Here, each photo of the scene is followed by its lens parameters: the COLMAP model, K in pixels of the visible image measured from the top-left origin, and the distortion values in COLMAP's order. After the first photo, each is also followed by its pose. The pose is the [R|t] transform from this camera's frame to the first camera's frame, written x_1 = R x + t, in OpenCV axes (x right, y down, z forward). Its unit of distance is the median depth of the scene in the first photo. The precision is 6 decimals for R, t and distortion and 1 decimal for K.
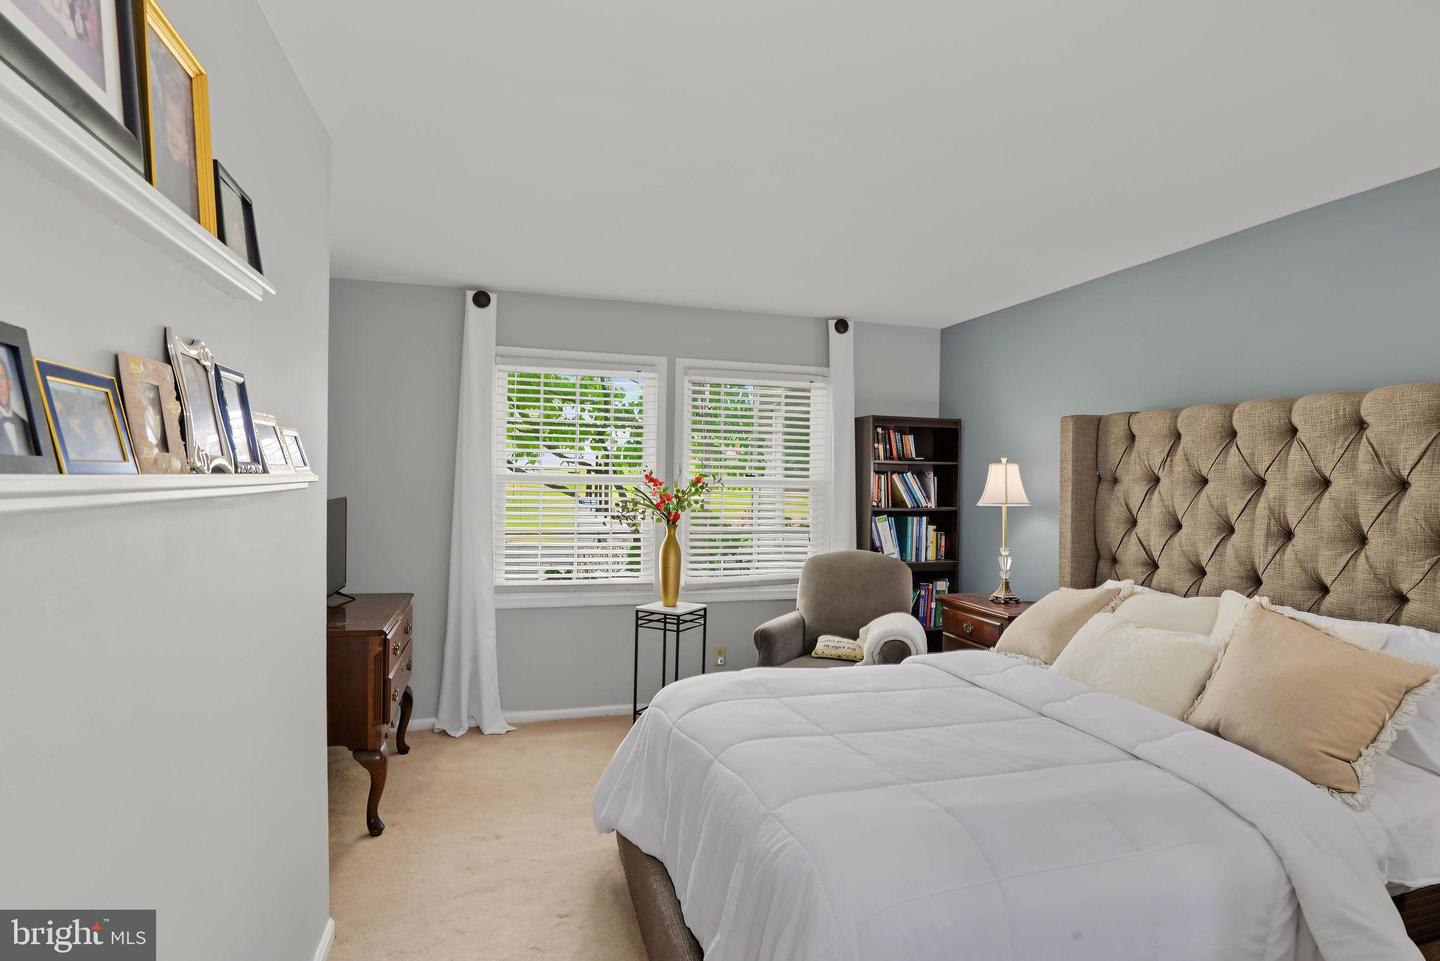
lens RADIAL K [[717.8, 0, 735.2], [0, 717.8, 470.2], [0, 0, 1]] dist [-0.024965, -0.000744]
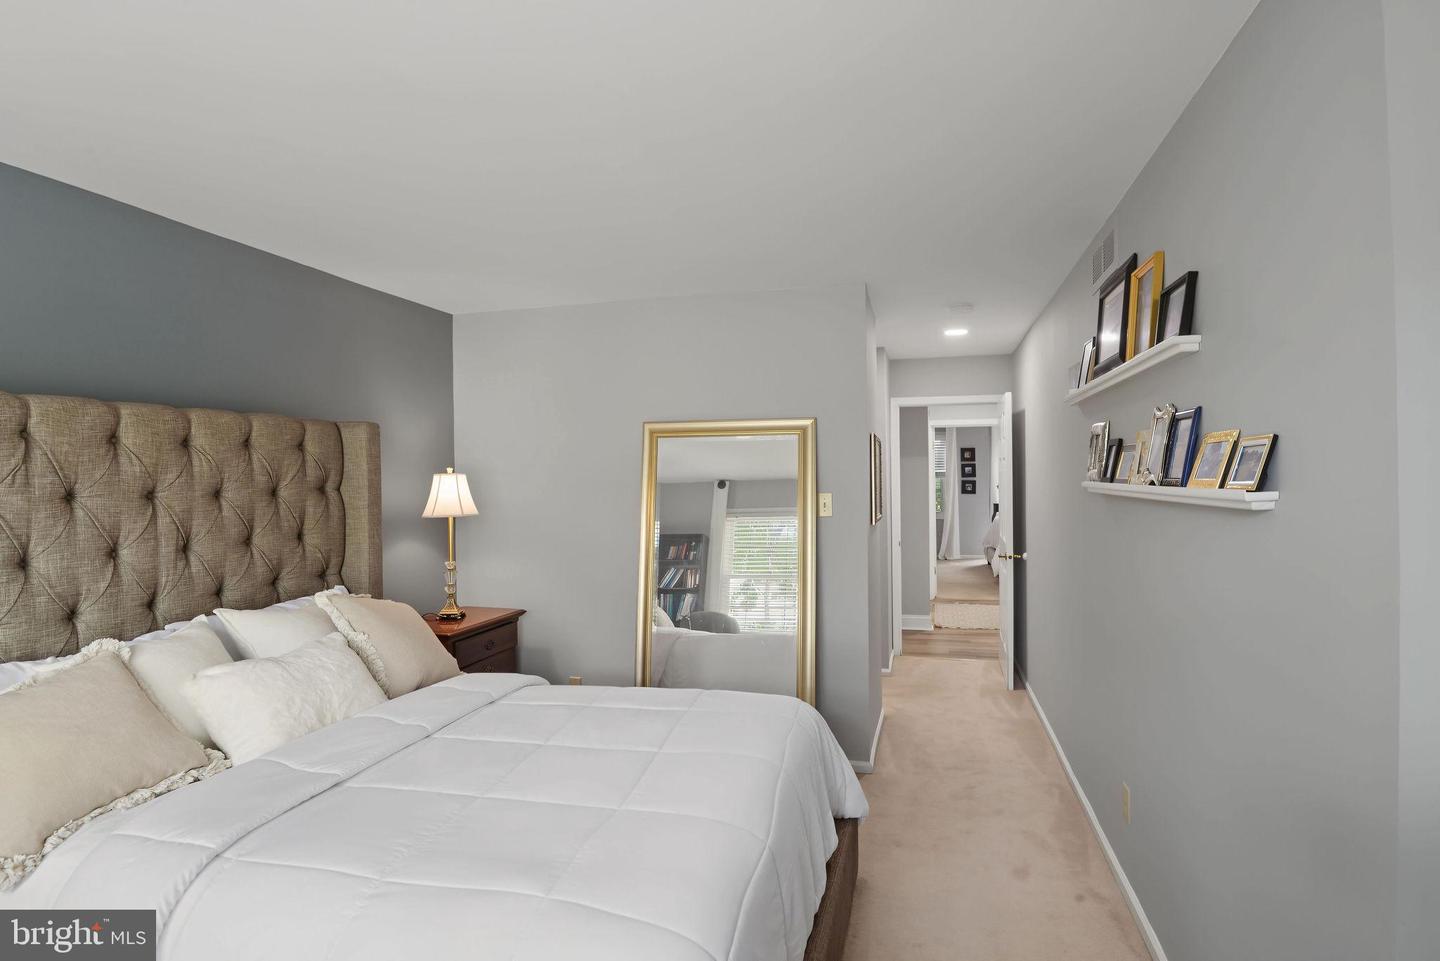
lens RADIAL K [[717.8, 0, 735.2], [0, 717.8, 470.2], [0, 0, 1]] dist [-0.024965, -0.000744]
pose [[-0.838545, 0.010173, 0.544738, -0.434902], [0.005861, 0.999936, -0.009652, -0.002536], [-0.544801, -0.004901, -0.838551, 1.541815]]
